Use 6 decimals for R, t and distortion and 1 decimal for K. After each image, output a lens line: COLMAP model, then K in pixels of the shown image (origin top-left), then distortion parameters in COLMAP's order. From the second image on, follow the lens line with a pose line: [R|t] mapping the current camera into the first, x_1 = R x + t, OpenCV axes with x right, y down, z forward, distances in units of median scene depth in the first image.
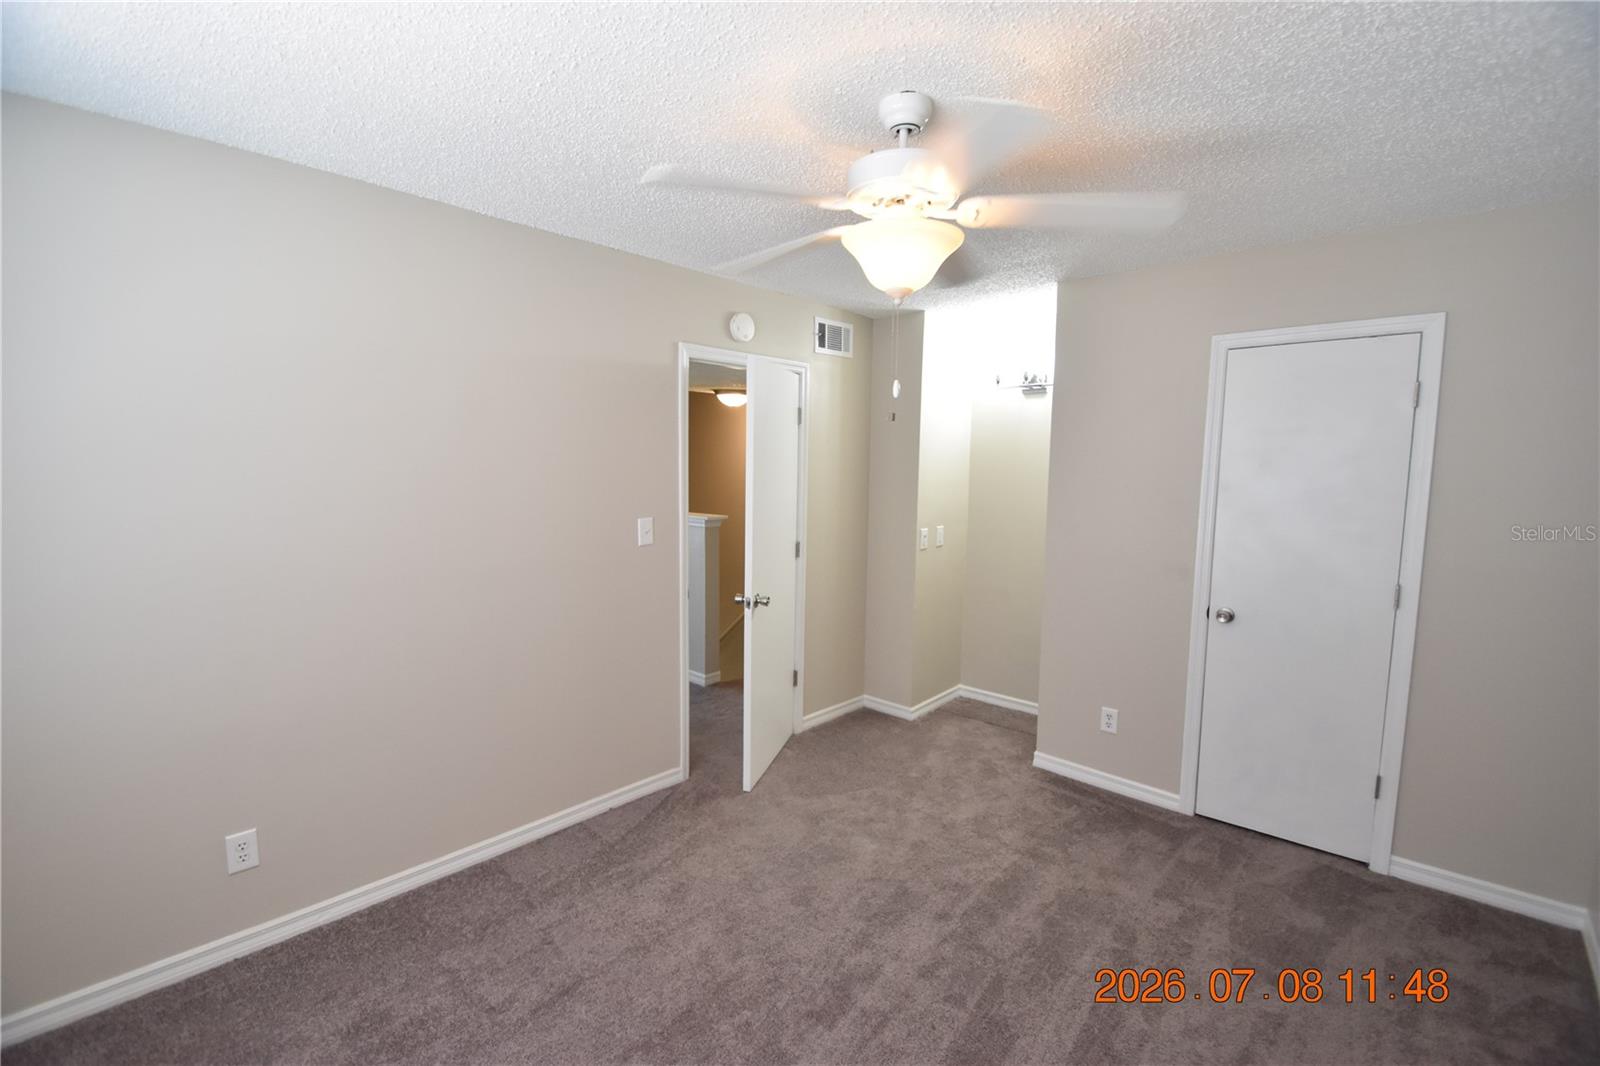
lens RADIAL K [[698.0, 0, 793.8], [0, 698.0, 541.8], [0, 0, 1]] dist [0.015172, -0.018770]
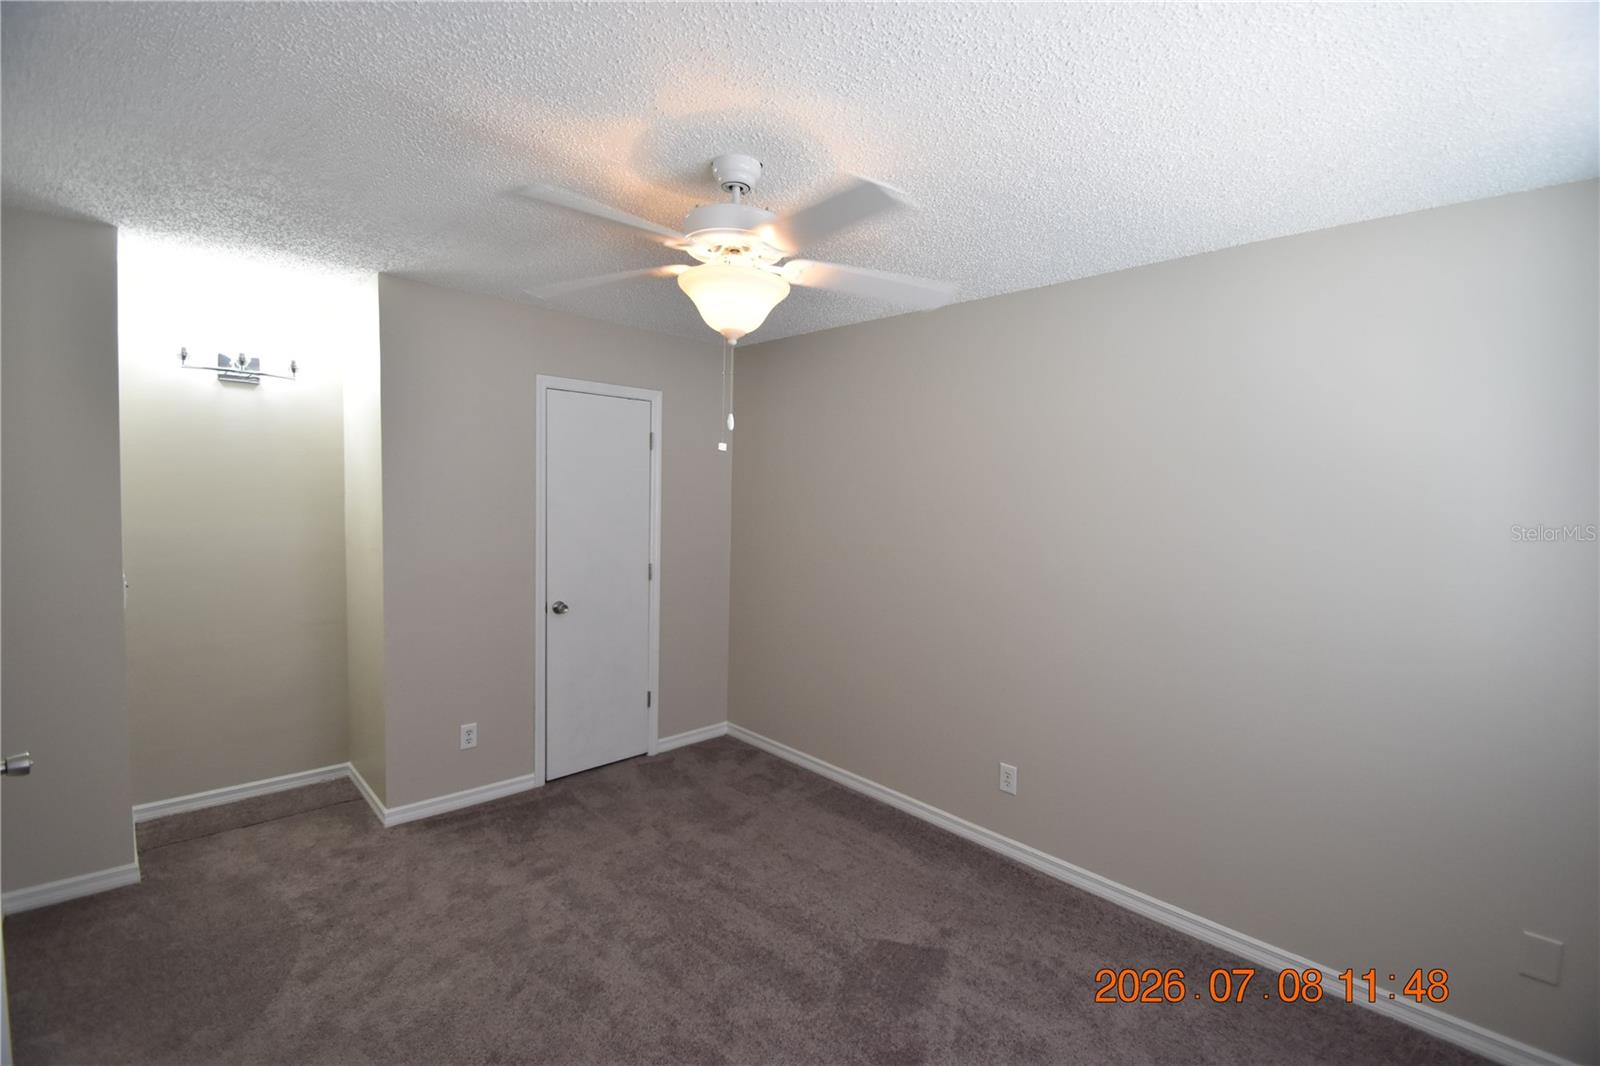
lens RADIAL K [[698.0, 0, 793.8], [0, 698.0, 541.8], [0, 0, 1]] dist [0.015172, -0.018770]
pose [[0.057681, -0.076907, 0.995368, -0.571919], [0.078187, 0.994314, 0.072295, -0.066053], [-0.995269, 0.073655, 0.063366, 0.520284]]
